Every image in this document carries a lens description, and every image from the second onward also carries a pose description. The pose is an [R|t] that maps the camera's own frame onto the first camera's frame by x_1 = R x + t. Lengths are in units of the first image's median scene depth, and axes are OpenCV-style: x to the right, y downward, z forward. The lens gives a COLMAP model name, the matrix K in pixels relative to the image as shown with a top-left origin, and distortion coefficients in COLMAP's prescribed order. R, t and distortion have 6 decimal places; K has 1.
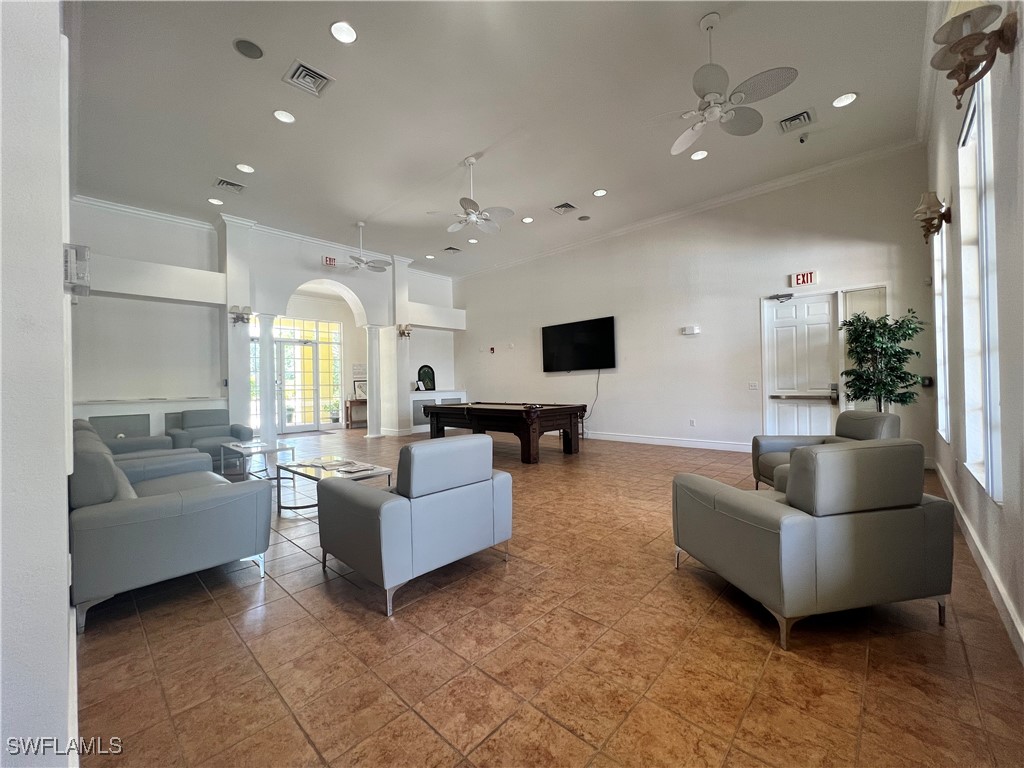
lens RADIAL K [[411.2, 0, 512.0], [0, 411.2, 384.0], [0, 0, 1]] dist [0.001008, 0.000042]
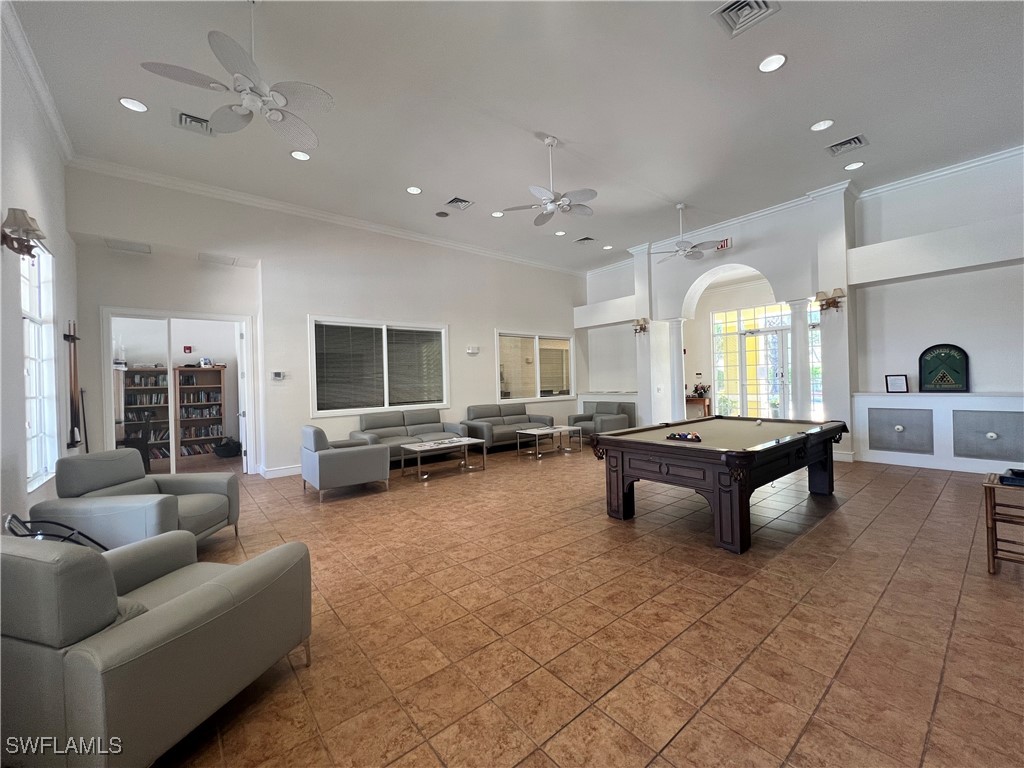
lens RADIAL K [[411.2, 0, 512.0], [0, 411.2, 384.0], [0, 0, 1]] dist [0.001008, 0.000042]
pose [[-0.131445, 0.033725, -0.990750, 1.080863], [0.031078, 0.999070, 0.029886, -0.073315], [0.990836, -0.026862, -0.132371, 1.374514]]
